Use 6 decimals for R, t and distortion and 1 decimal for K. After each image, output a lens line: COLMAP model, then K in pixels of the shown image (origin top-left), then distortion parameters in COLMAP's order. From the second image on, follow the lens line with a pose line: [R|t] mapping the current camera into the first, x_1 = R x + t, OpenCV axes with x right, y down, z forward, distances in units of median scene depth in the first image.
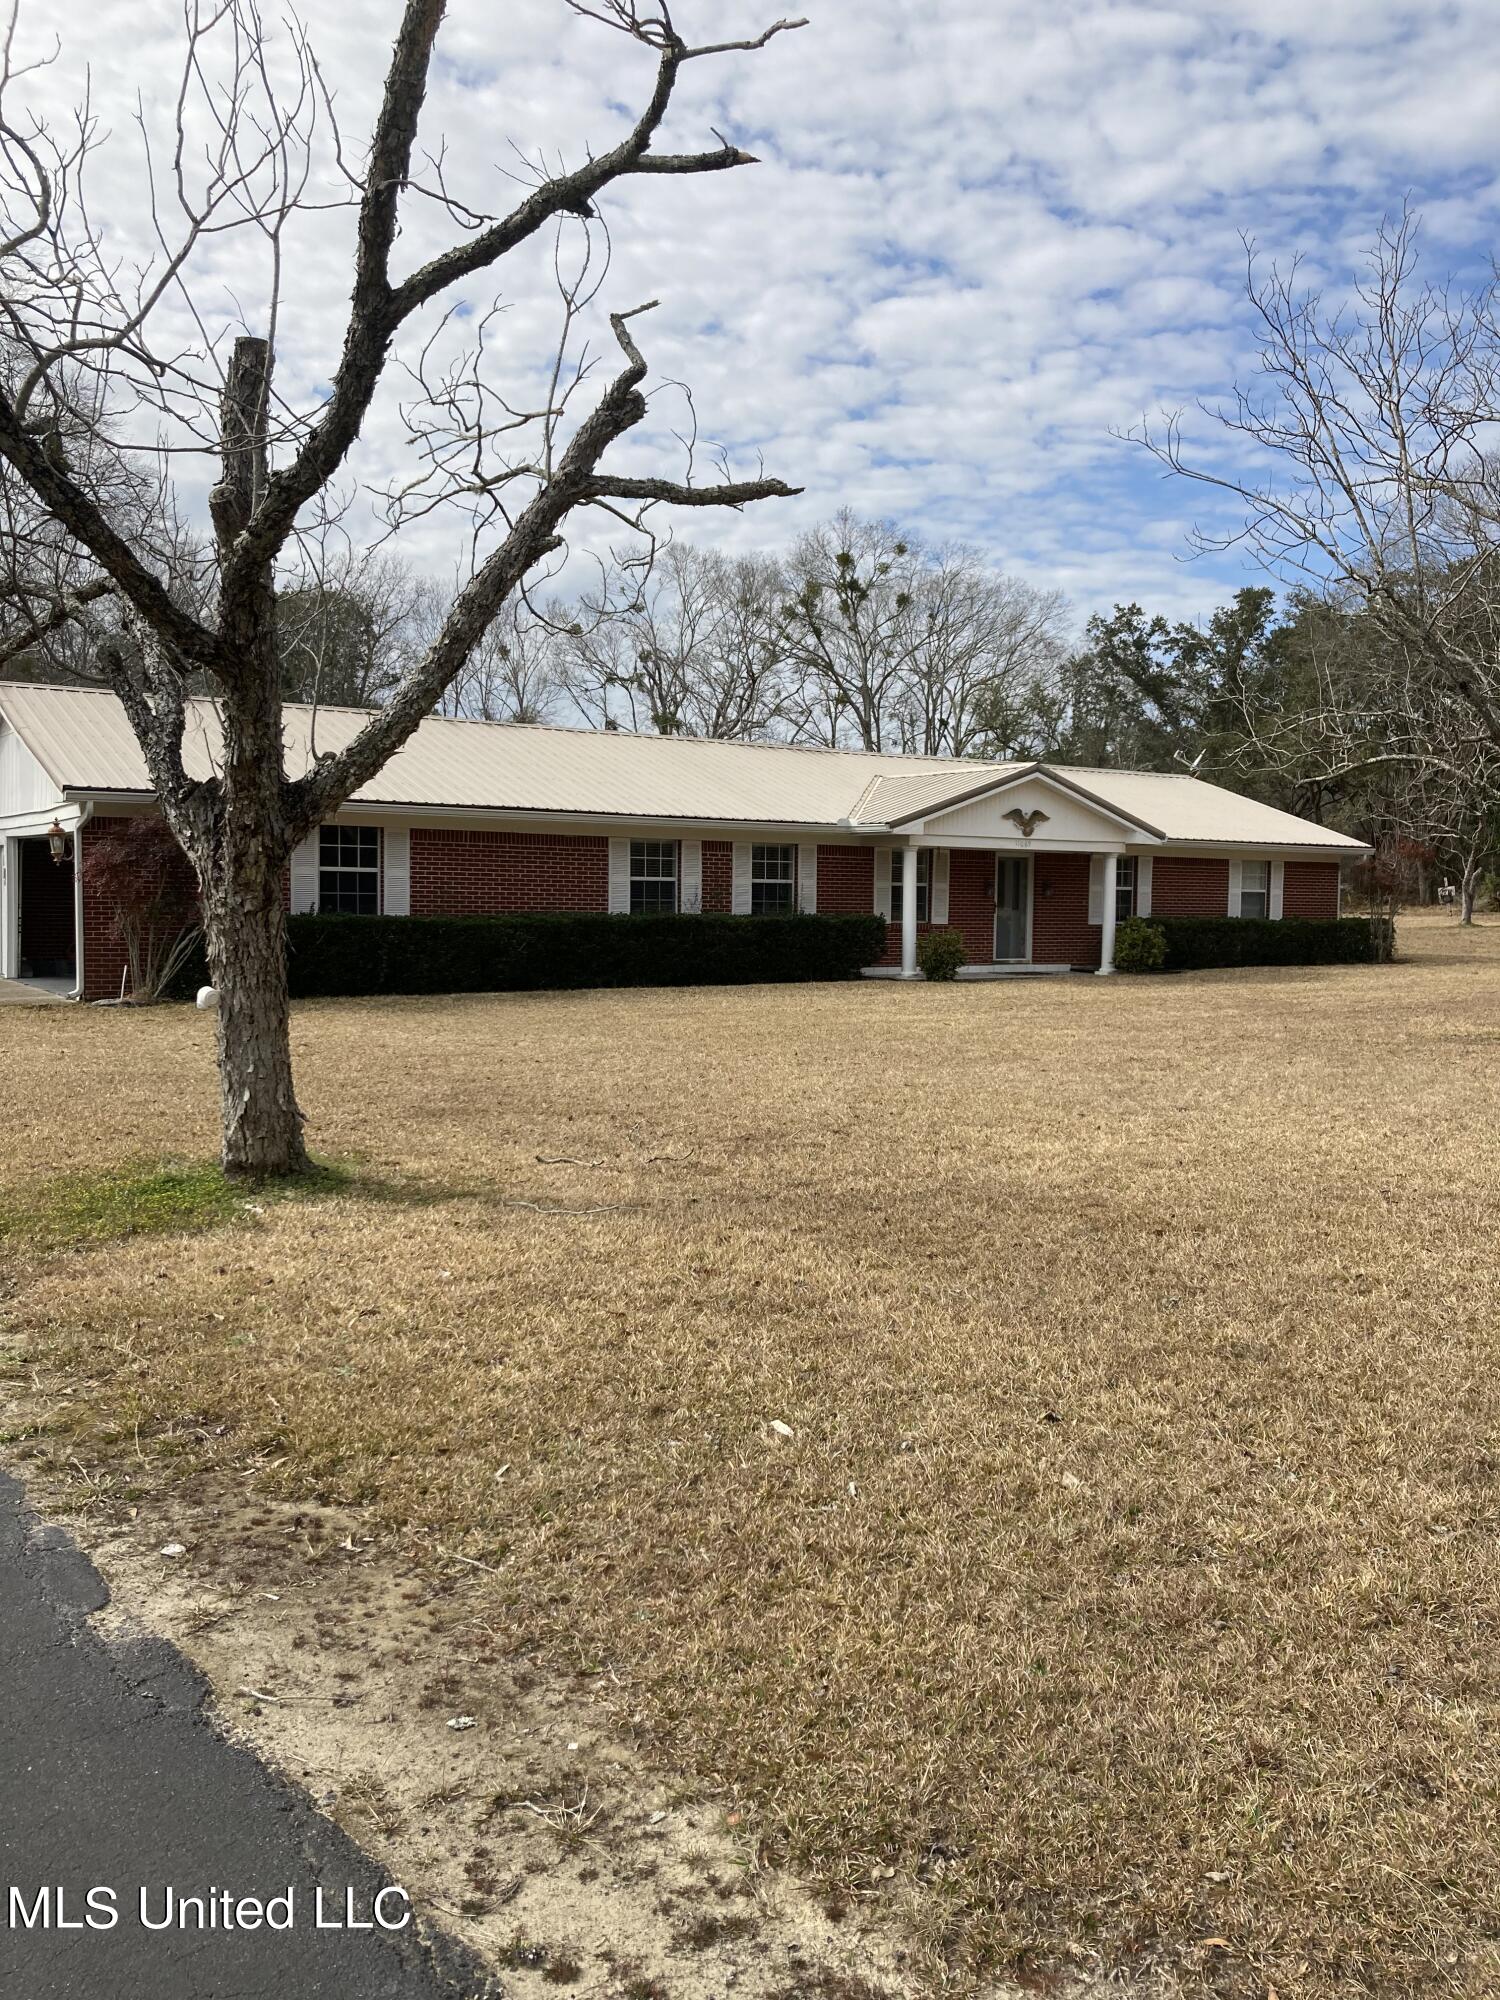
lens RADIAL K [[1565.2, 0, 745.8], [0, 1565.2, 976.9], [0, 0, 1]] dist [0.019066, 0.007254]
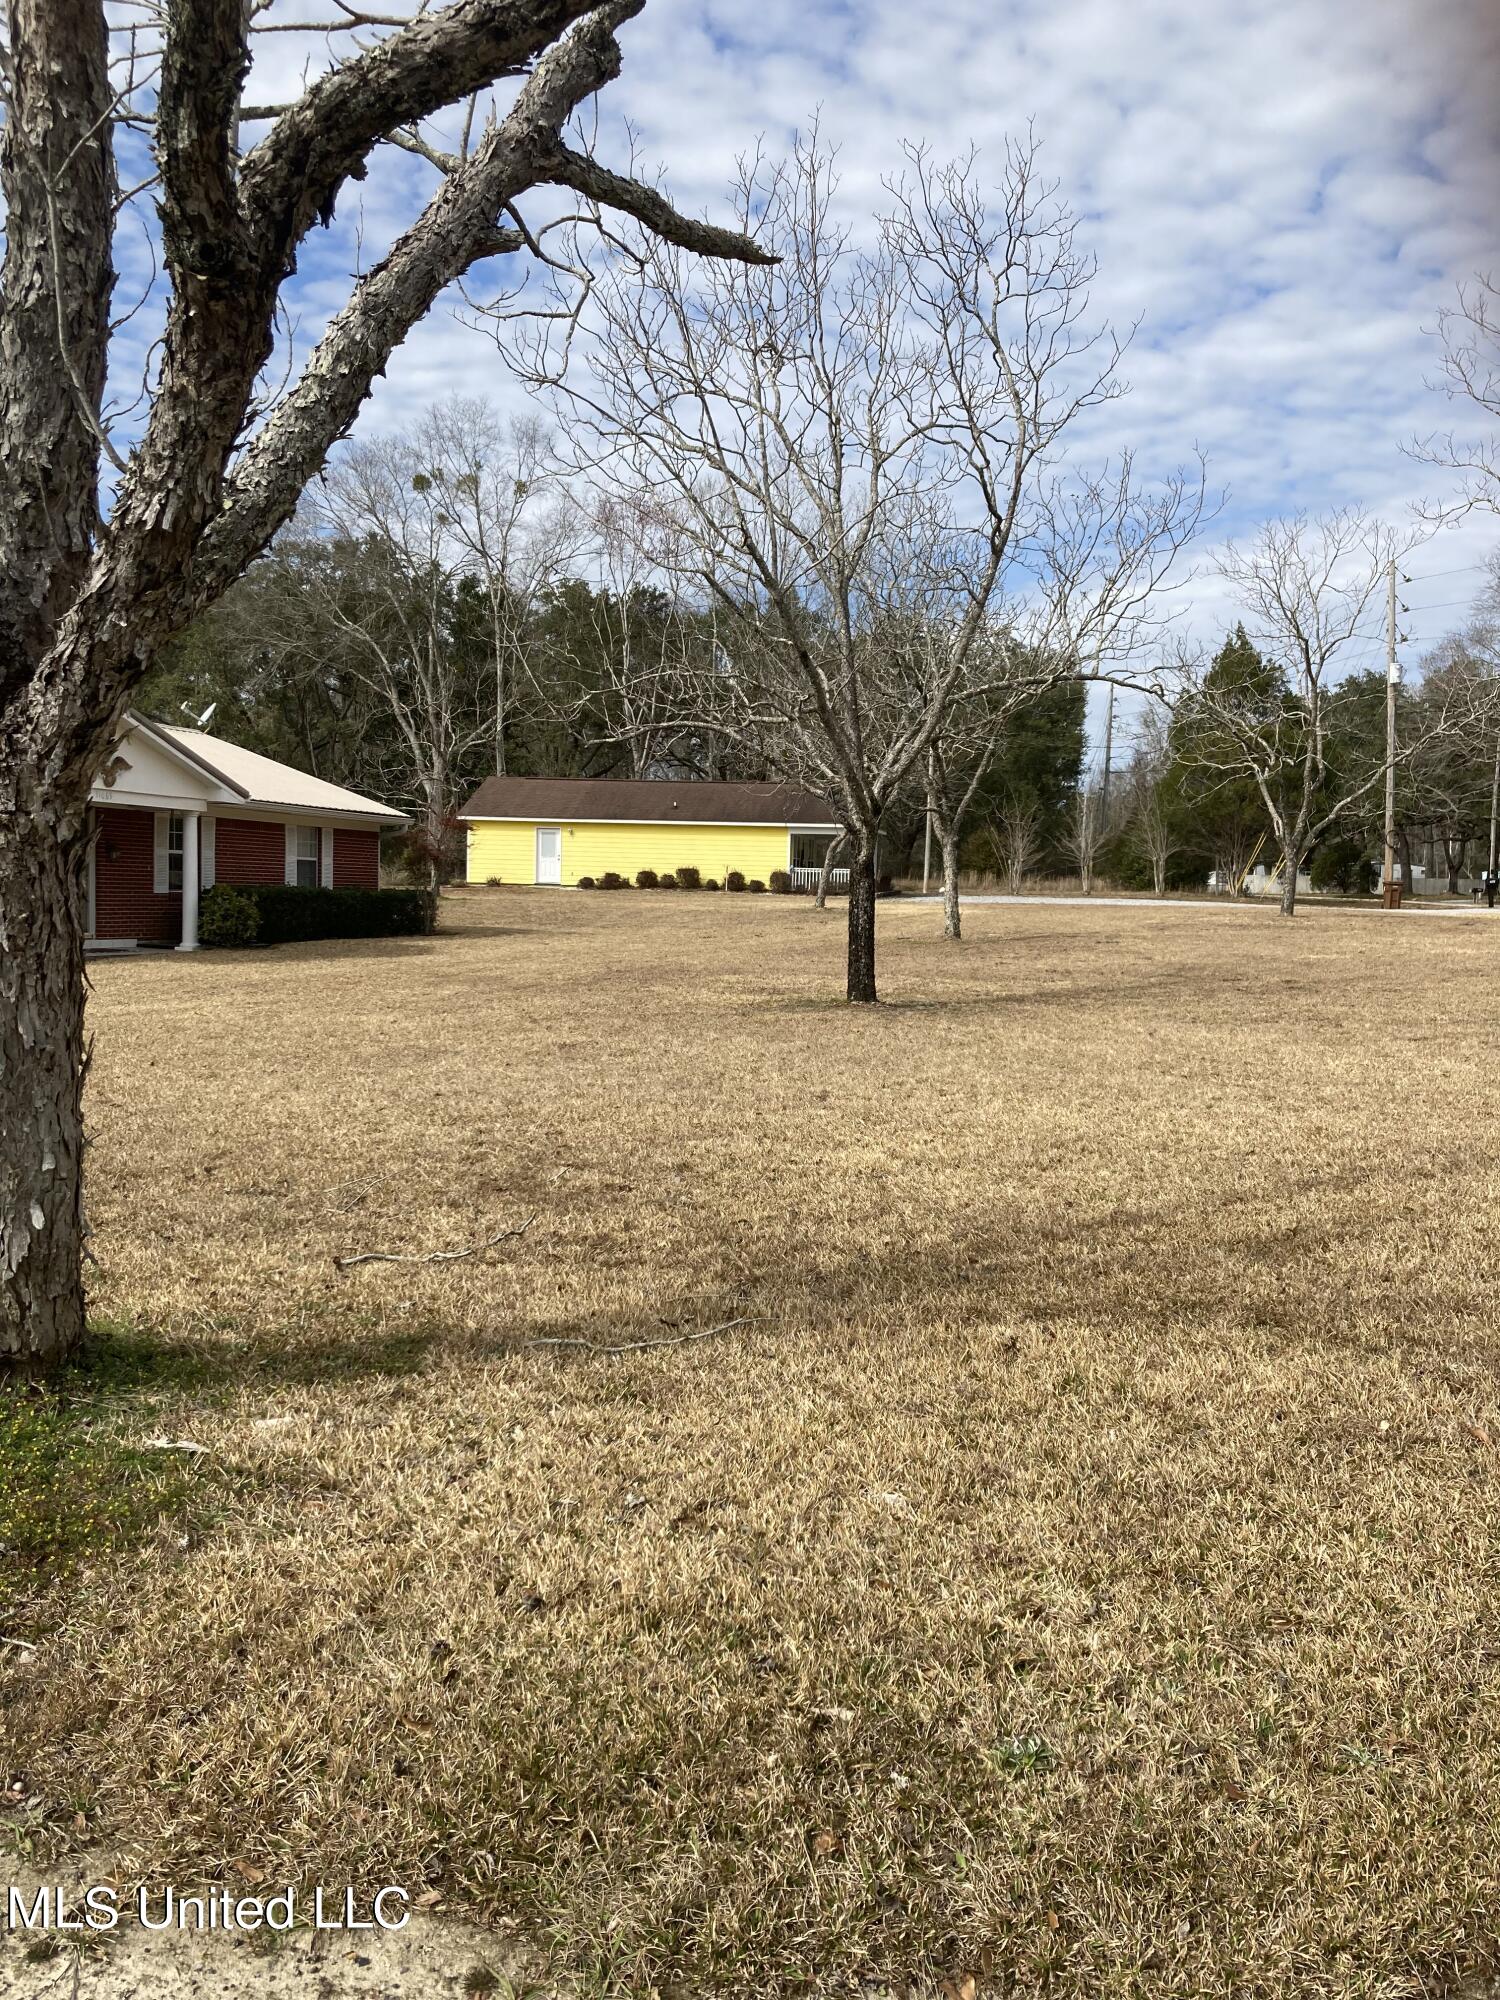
lens RADIAL K [[1628.3, 0, 750.0], [0, 1628.3, 1000.0], [0, 0, 1]] dist [-0.003545, -0.005351]
pose [[0.778244, -0.029136, 0.627286, -0.096138], [0.010157, 0.999376, 0.033818, -0.001531], [-0.627880, -0.019947, 0.778054, 0.096735]]
